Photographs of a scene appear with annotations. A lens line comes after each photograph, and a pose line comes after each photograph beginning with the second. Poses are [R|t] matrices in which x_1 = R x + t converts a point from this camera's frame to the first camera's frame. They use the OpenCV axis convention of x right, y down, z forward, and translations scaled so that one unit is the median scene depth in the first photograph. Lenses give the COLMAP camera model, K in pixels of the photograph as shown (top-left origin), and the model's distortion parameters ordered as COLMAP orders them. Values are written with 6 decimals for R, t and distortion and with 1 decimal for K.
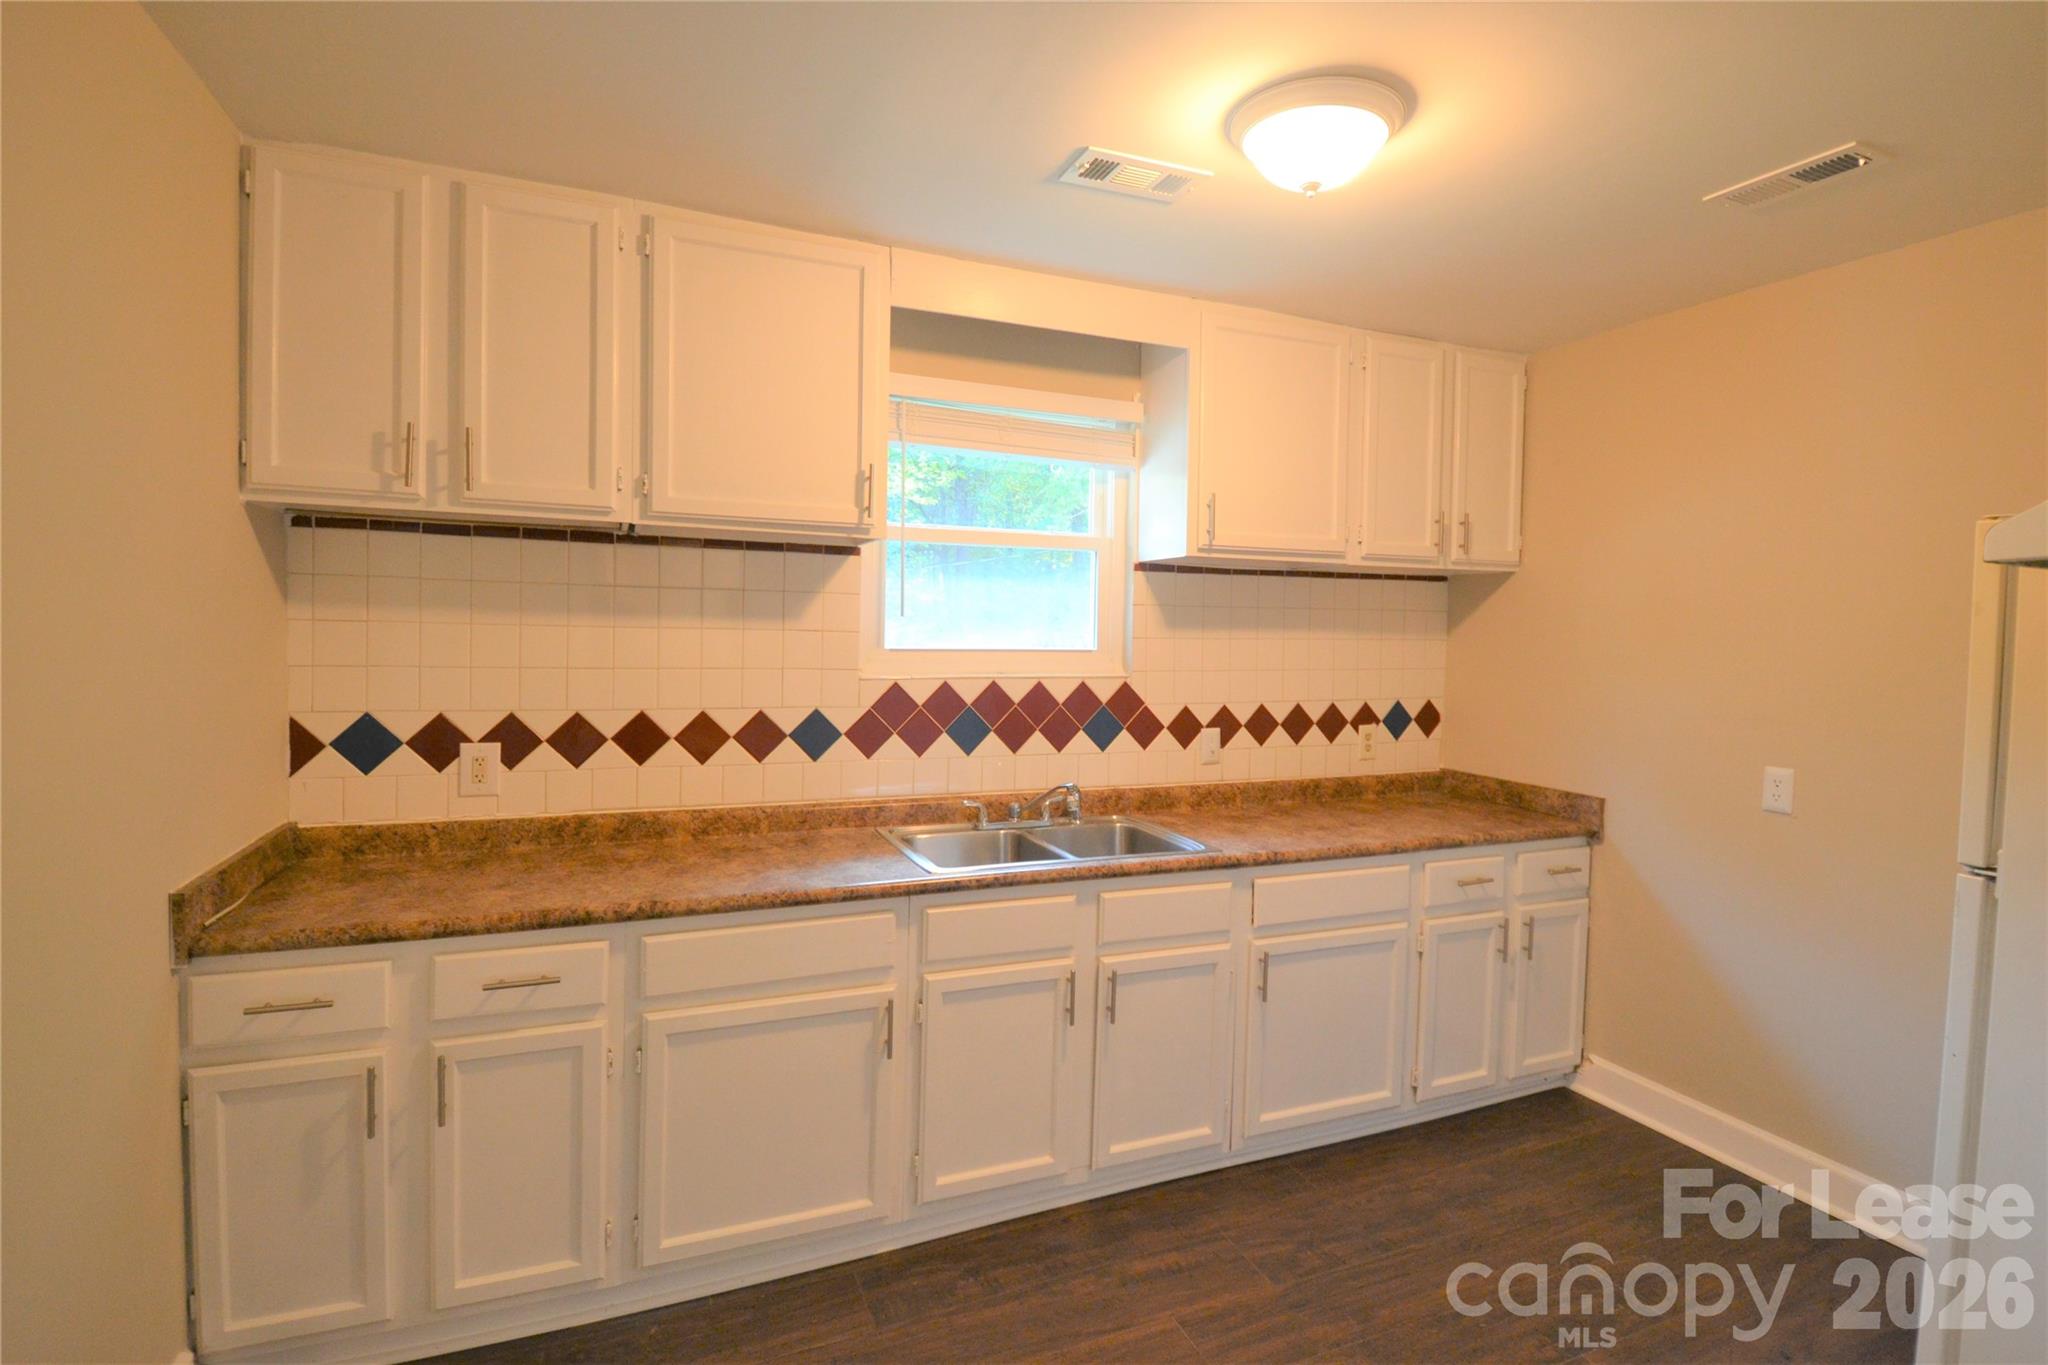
lens RADIAL K [[938.4, 0, 1025.4], [0, 938.4, 663.3], [0, 0, 1]] dist [0.022905, -0.025909]
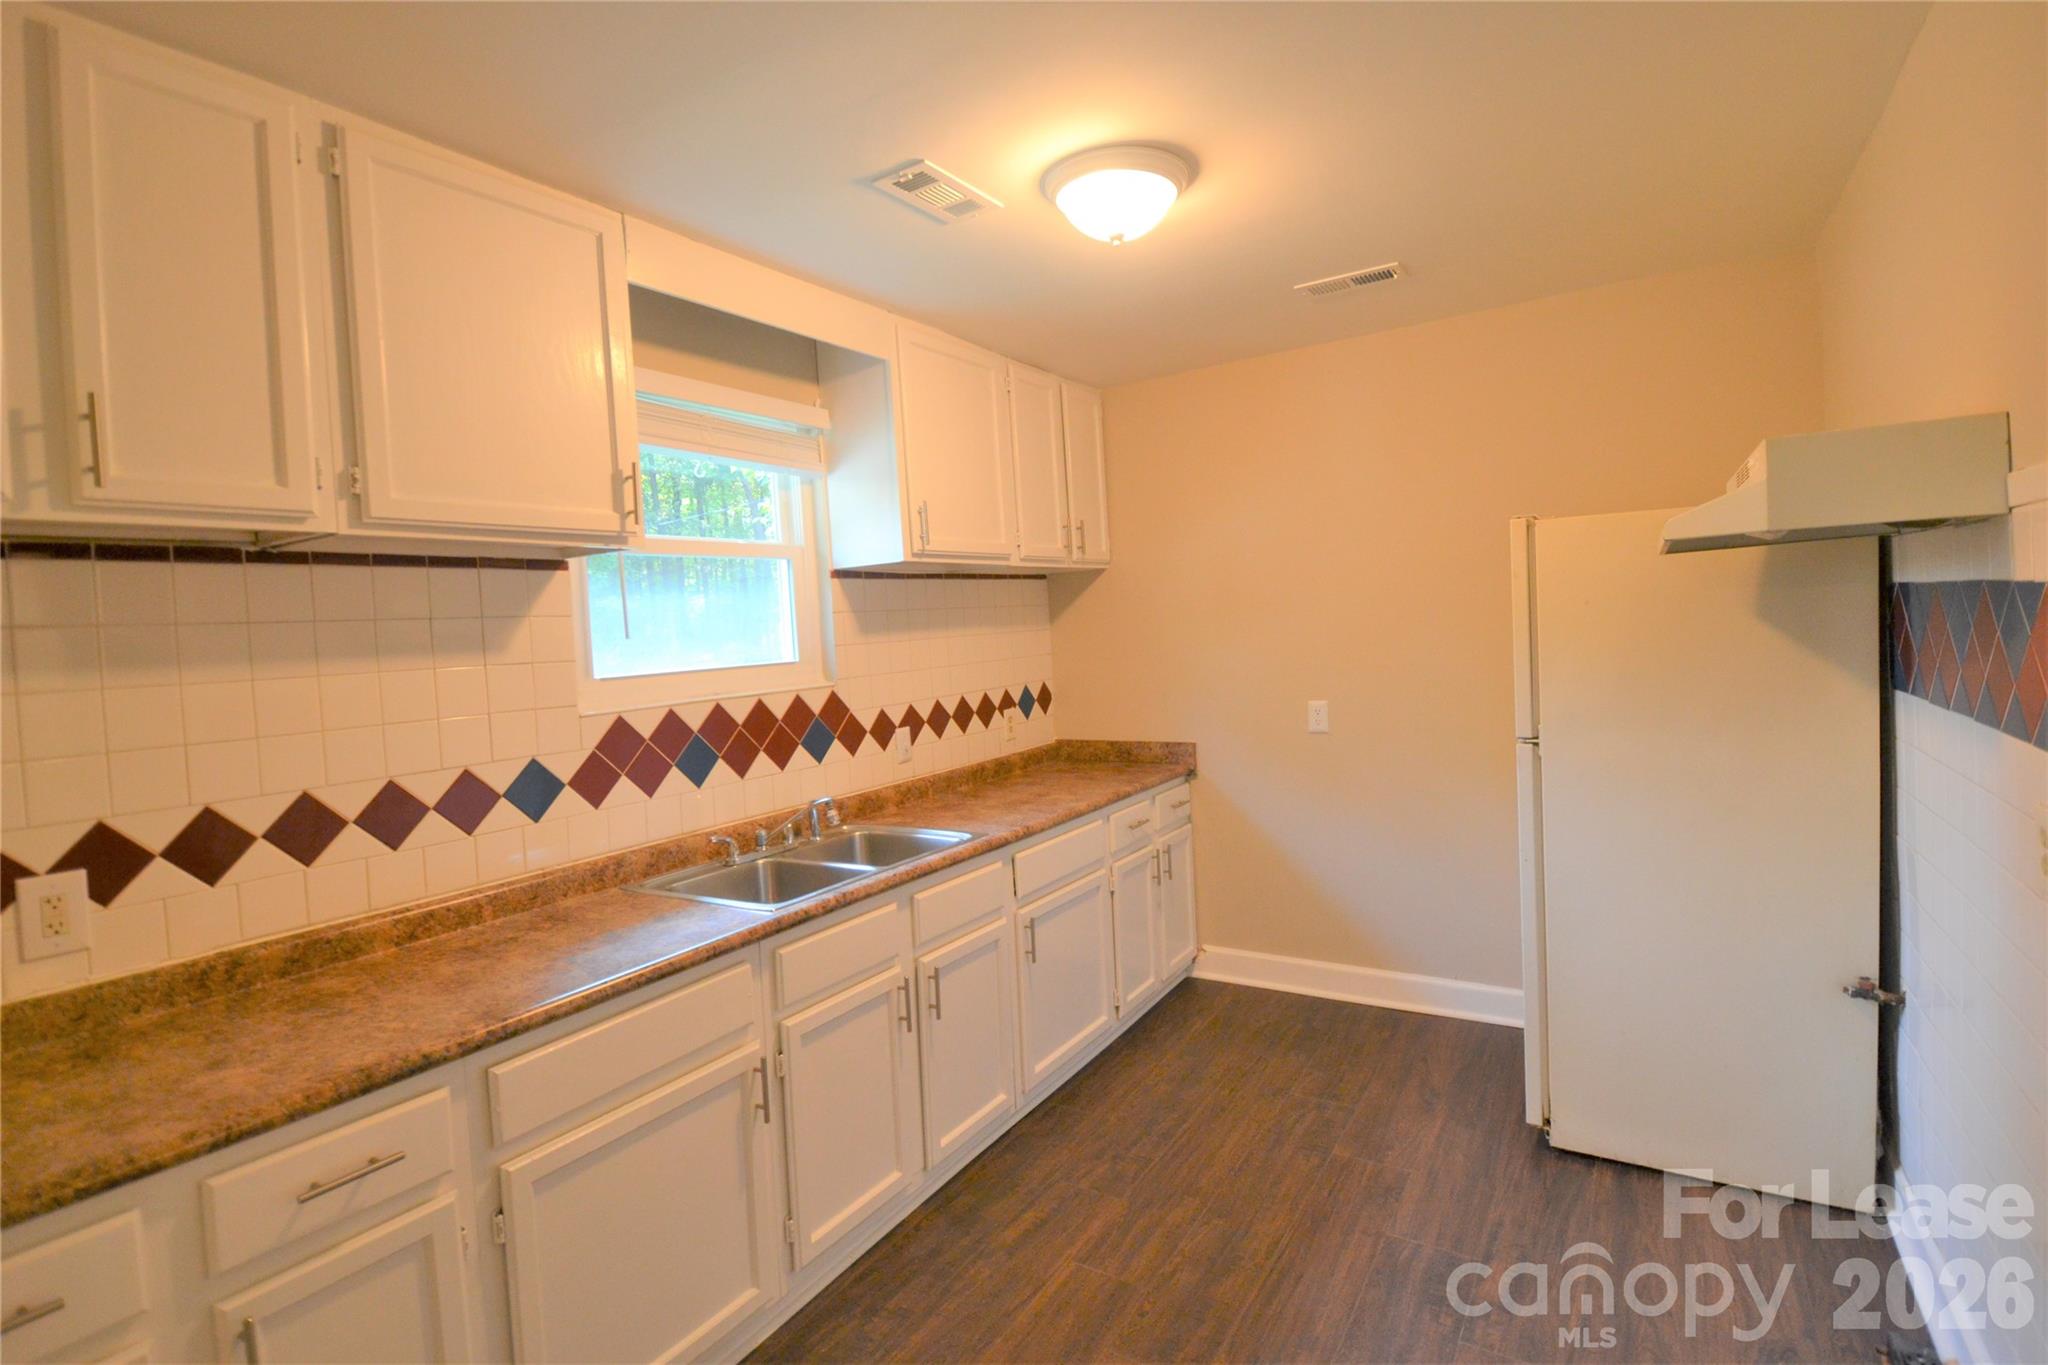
lens RADIAL K [[938.4, 0, 1025.4], [0, 938.4, 663.3], [0, 0, 1]] dist [0.022905, -0.025909]
pose [[0.829078, -0.086789, 0.552355, -0.303108], [0.092868, 0.995533, 0.017029, -0.007733], [-0.551366, 0.037178, 0.833435, 0.071879]]
